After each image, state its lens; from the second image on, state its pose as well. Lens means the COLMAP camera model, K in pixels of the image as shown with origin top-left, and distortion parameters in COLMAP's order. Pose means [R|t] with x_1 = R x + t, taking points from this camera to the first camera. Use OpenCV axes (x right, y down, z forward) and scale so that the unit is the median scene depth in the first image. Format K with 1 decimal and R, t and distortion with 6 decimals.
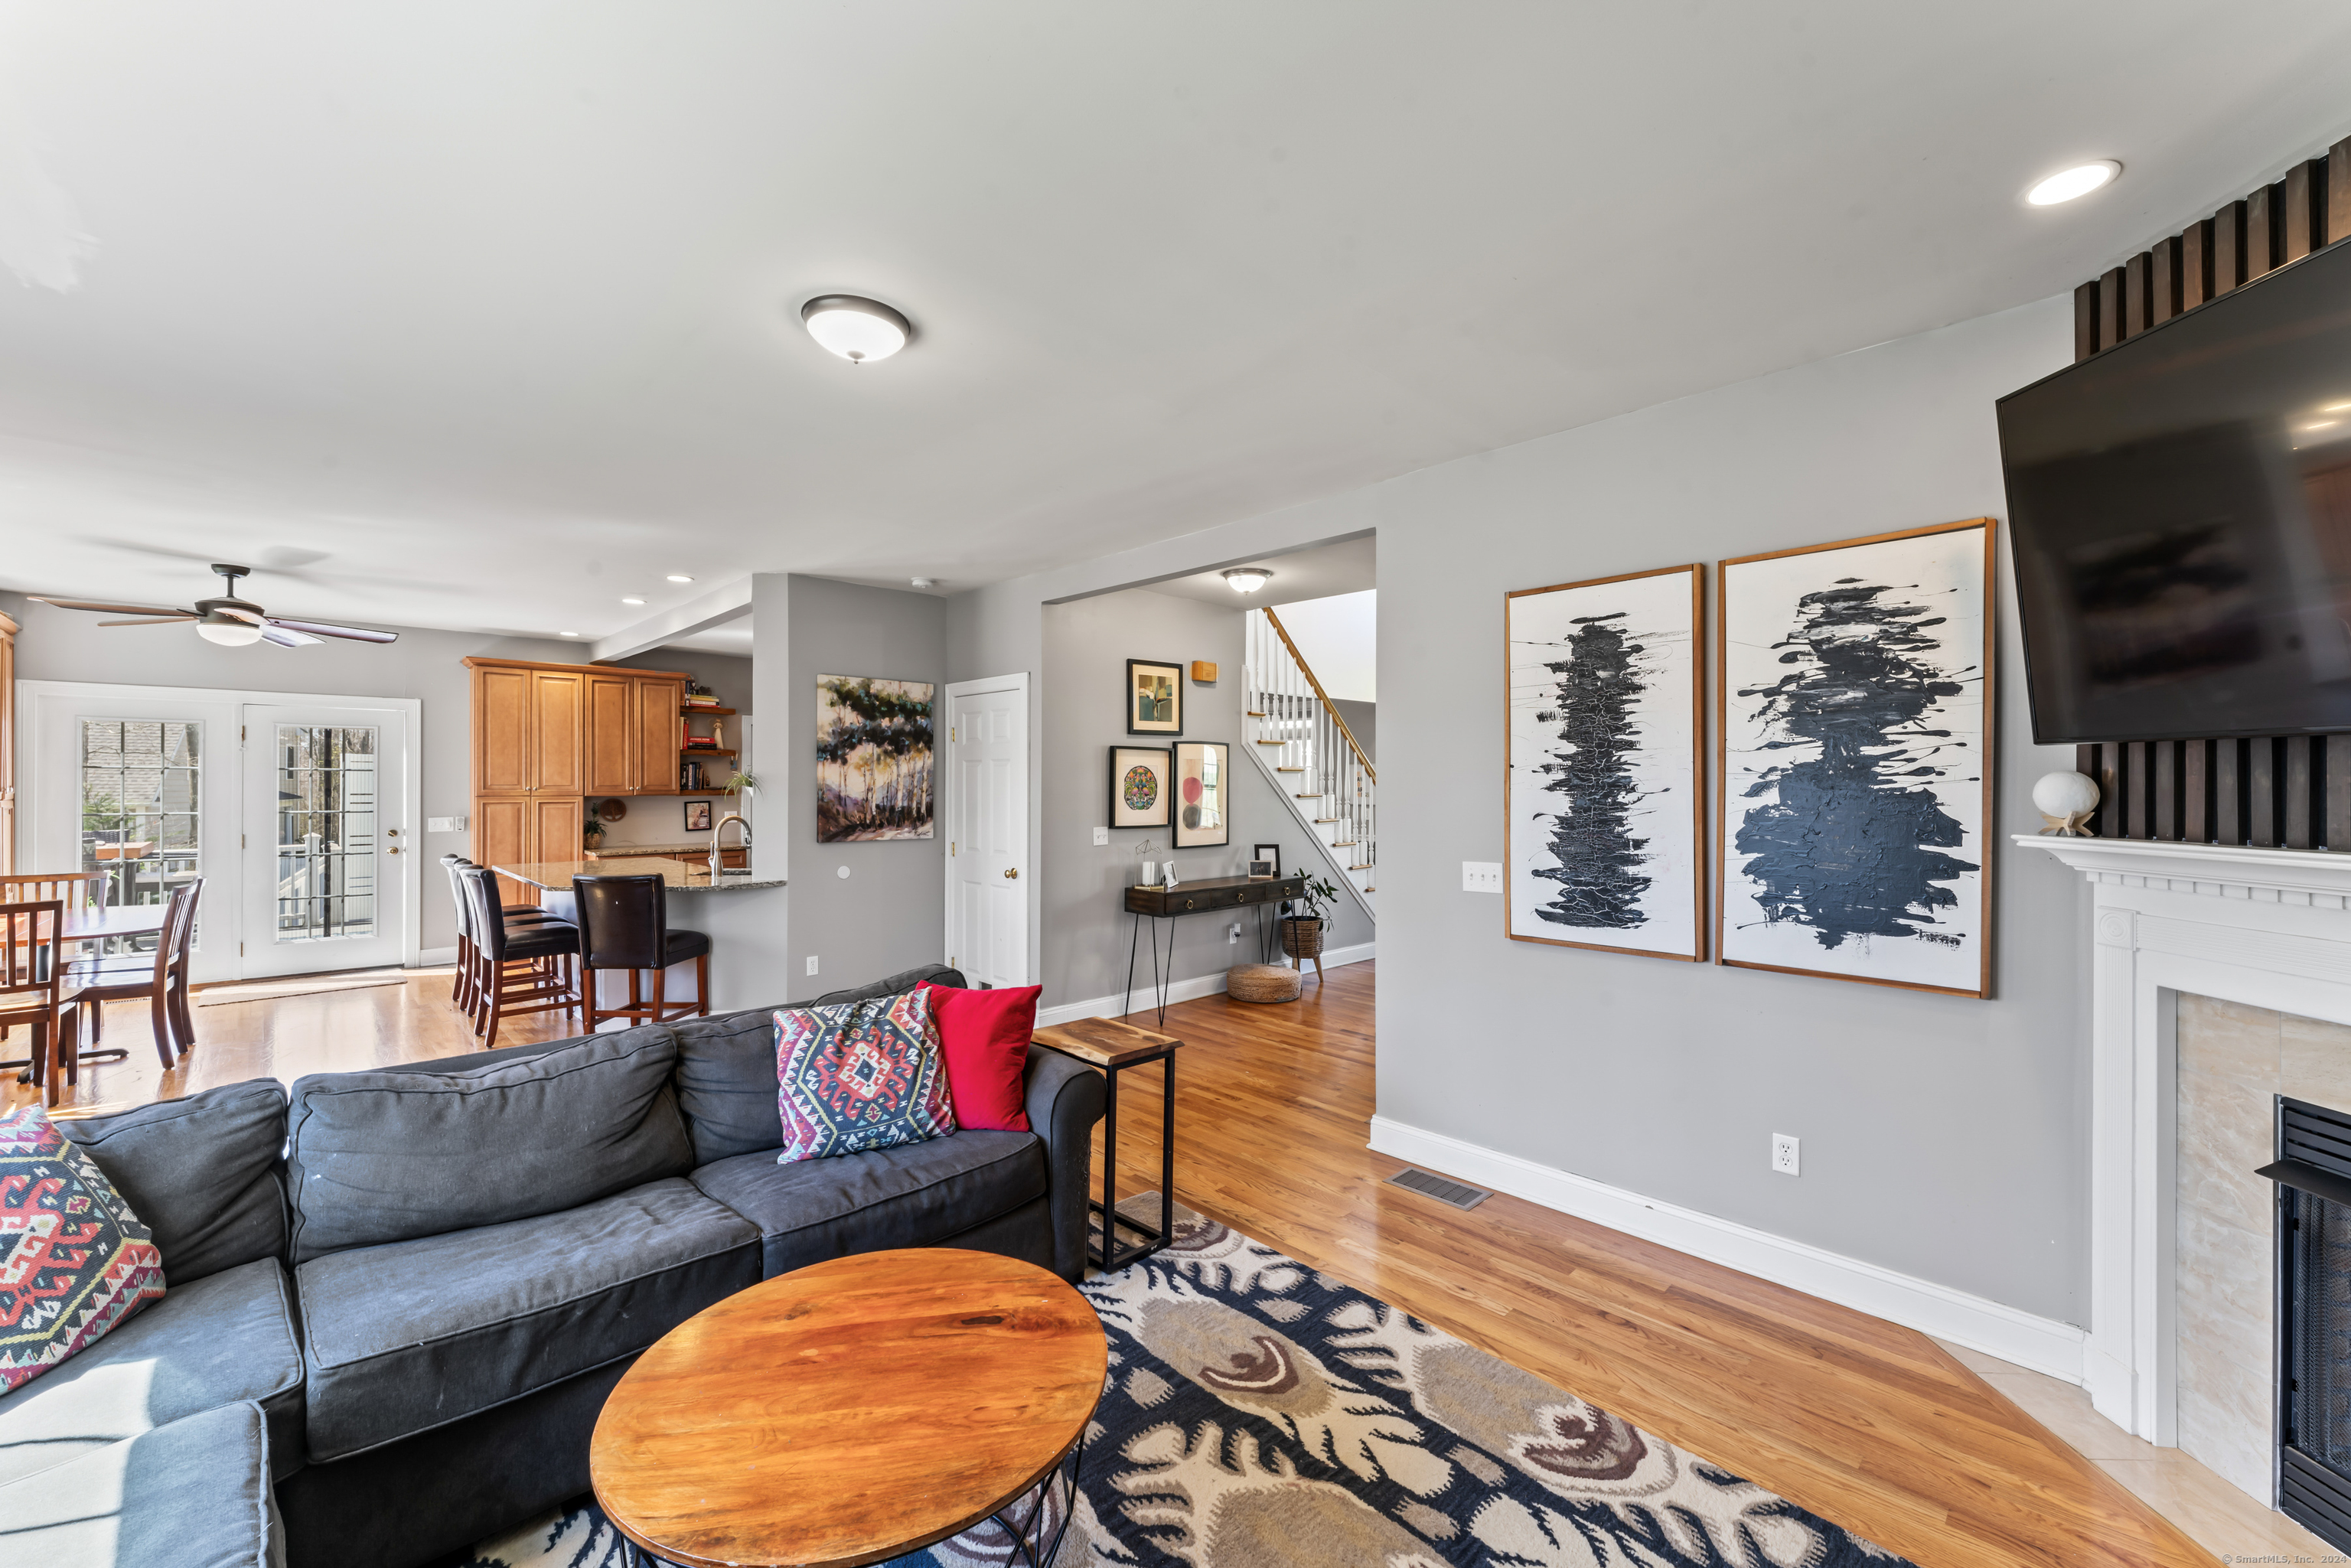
lens RADIAL K [[944.0, 0, 1182.4], [0, 944.0, 786.5], [0, 0, 1]] dist [0.000341, 0.000063]
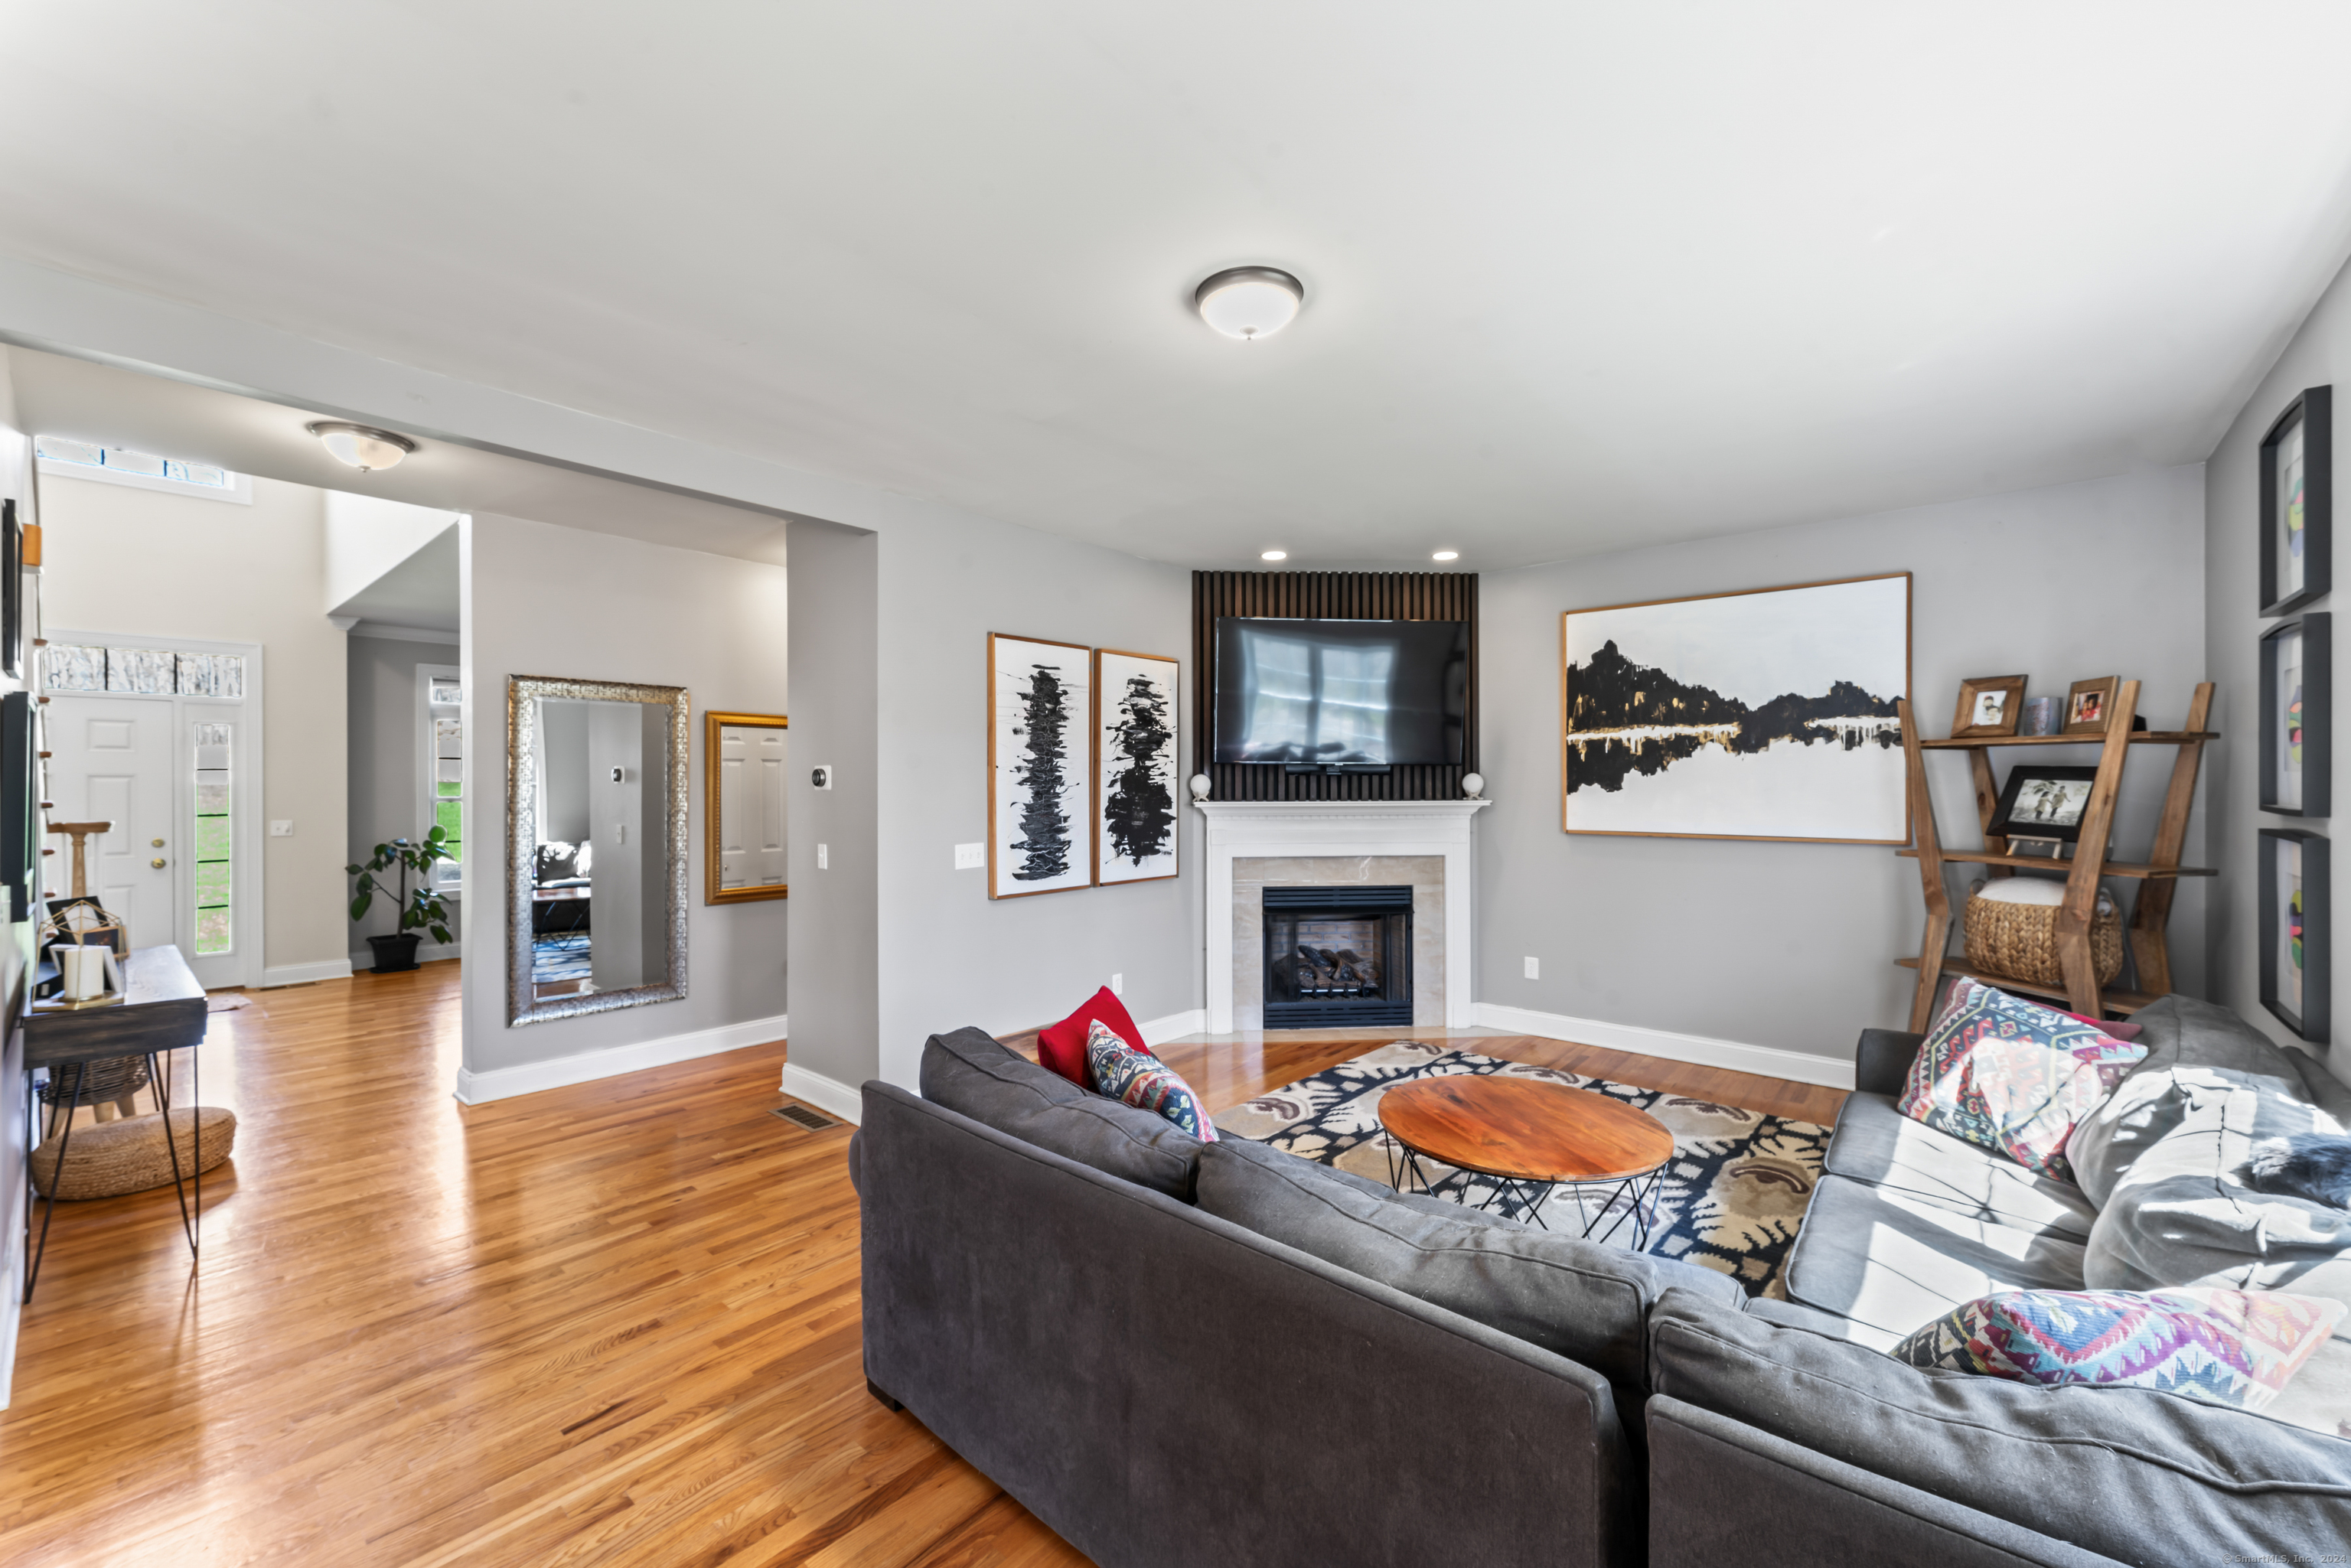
lens RADIAL K [[944.0, 0, 1182.4], [0, 944.0, 786.5], [0, 0, 1]] dist [0.000341, 0.000063]
pose [[-0.097582, -0.006351, 0.995207, -1.183147], [0.005409, 0.999961, 0.006912, -0.002483], [-0.995213, 0.006058, -0.097544, 1.059421]]
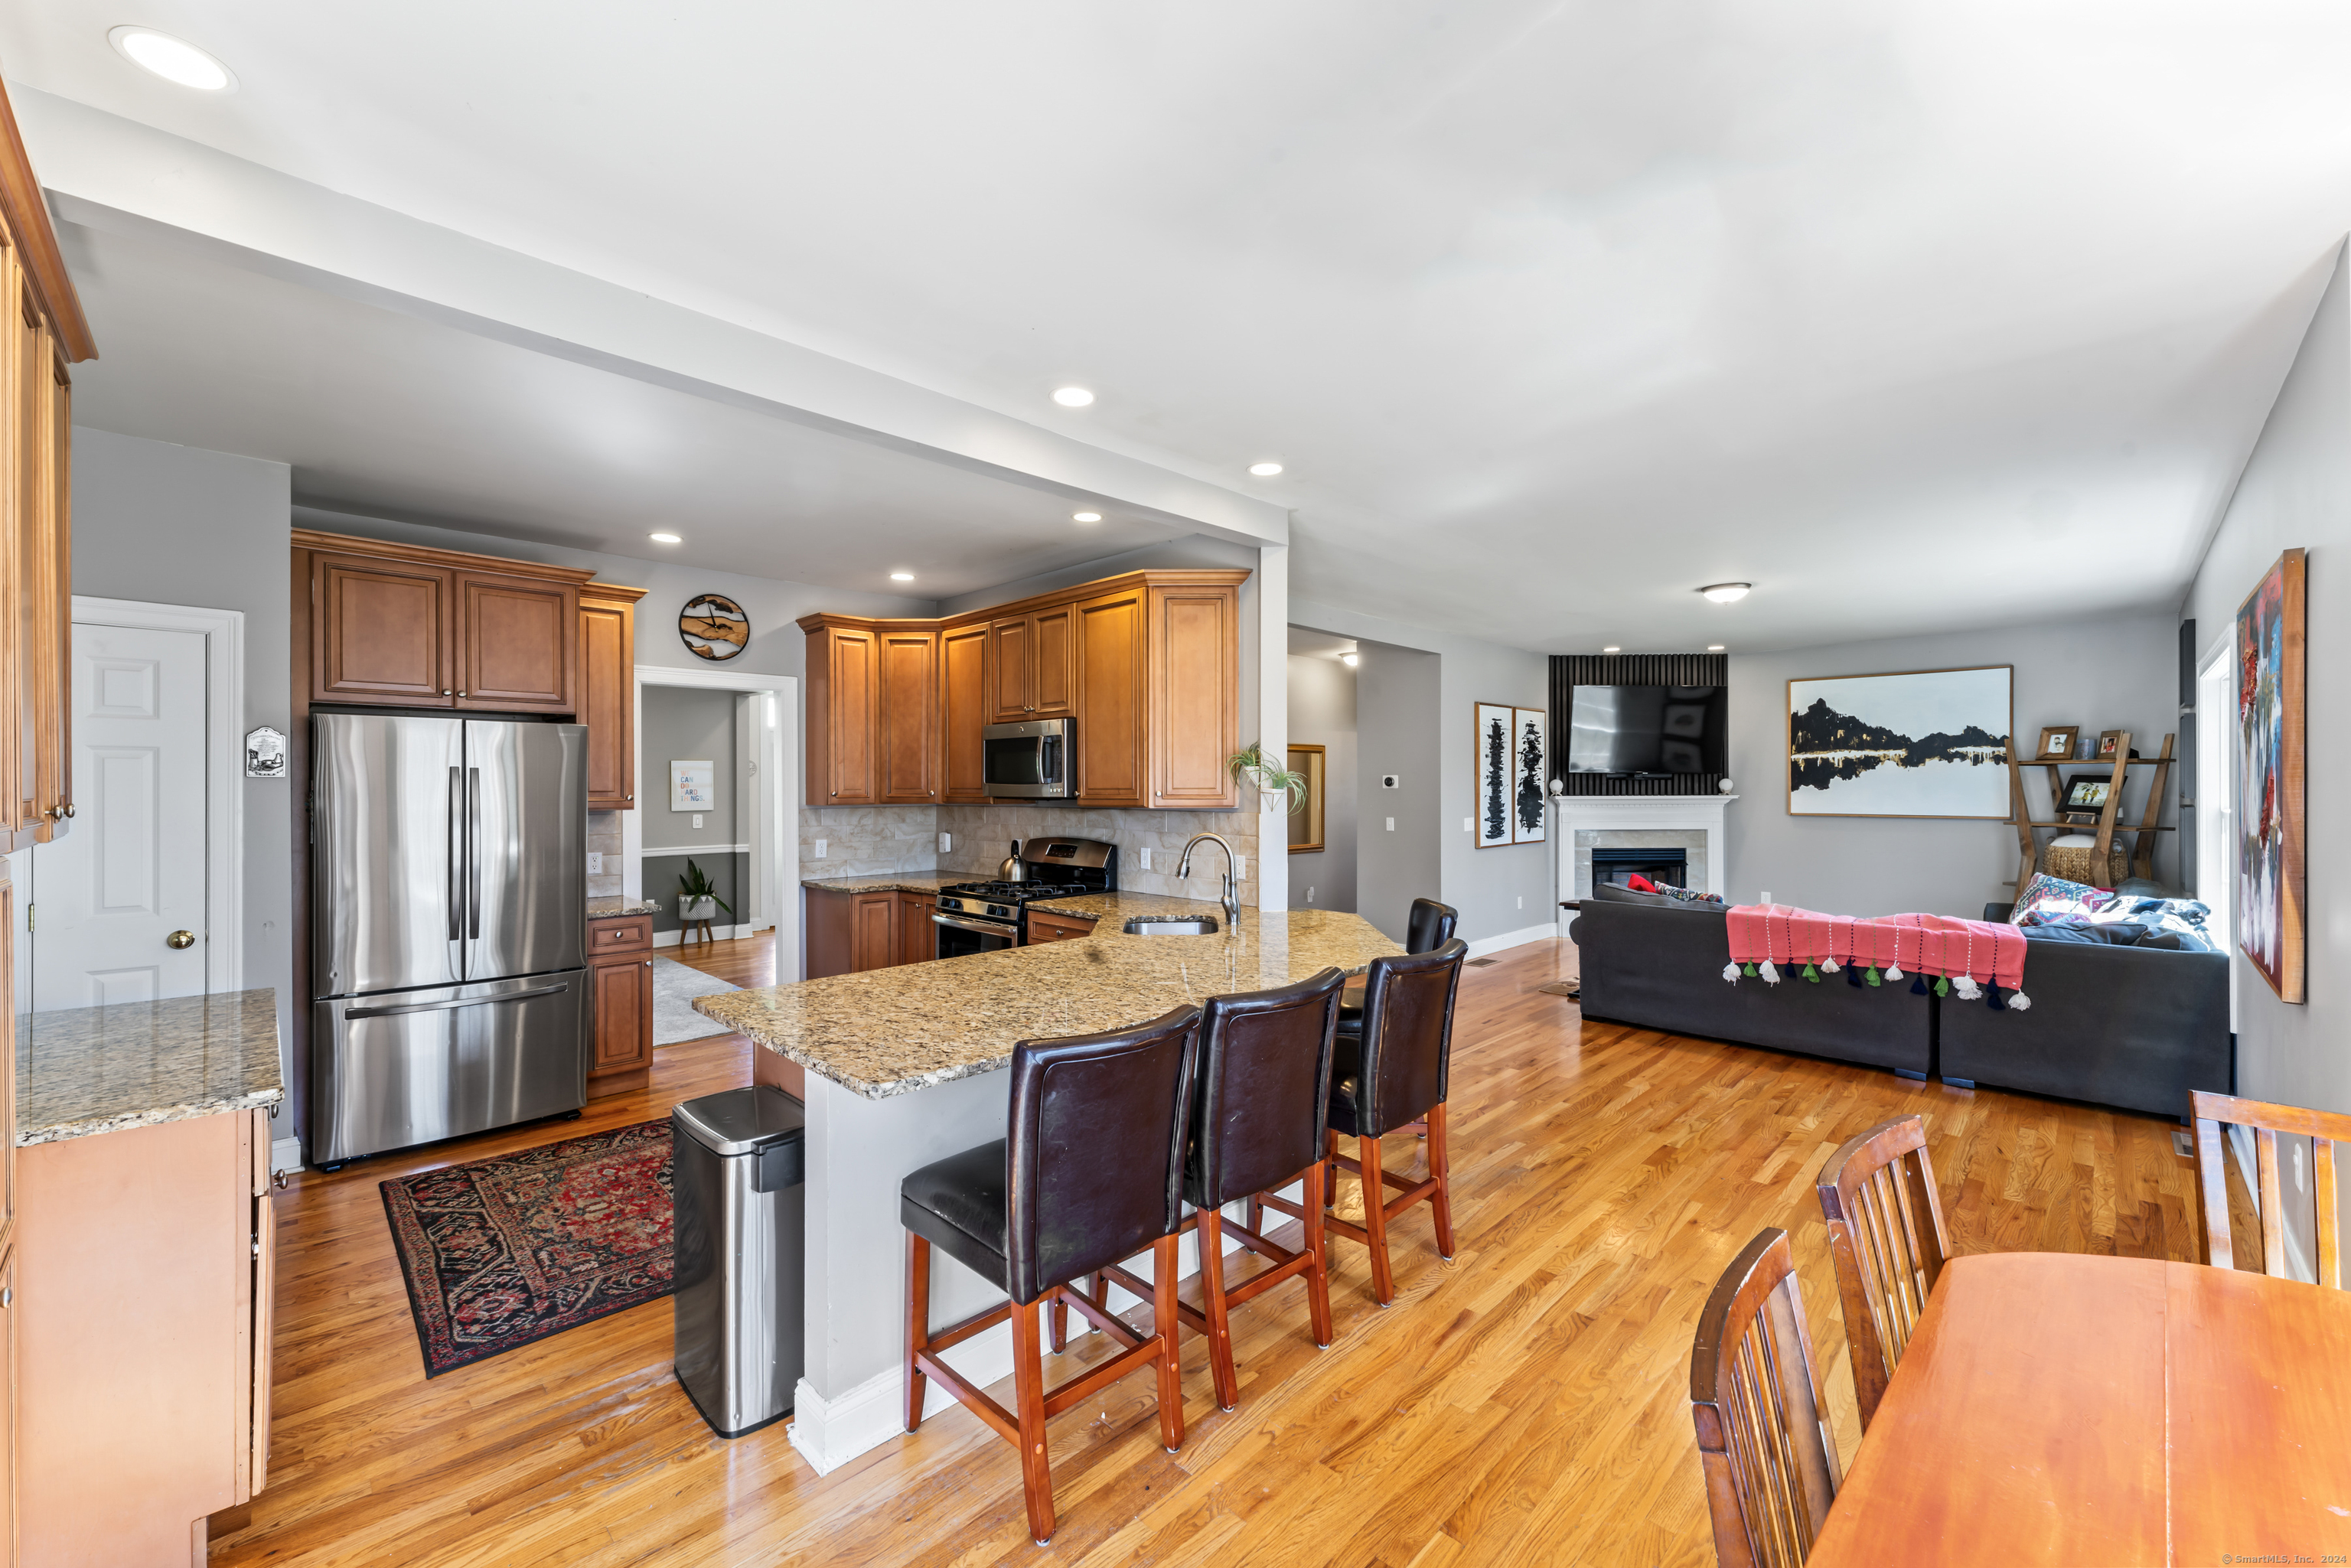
lens RADIAL K [[936.9, 0, 1182.9], [0, 936.9, 787.5], [0, 0, 1]] dist [0.000049, 0.000119]
pose [[-0.025321, -0.004624, 0.999669, -2.416656], [0.006286, 0.999969, 0.004785, -0.009826], [-0.999660, 0.006405, -0.025291, 2.196276]]
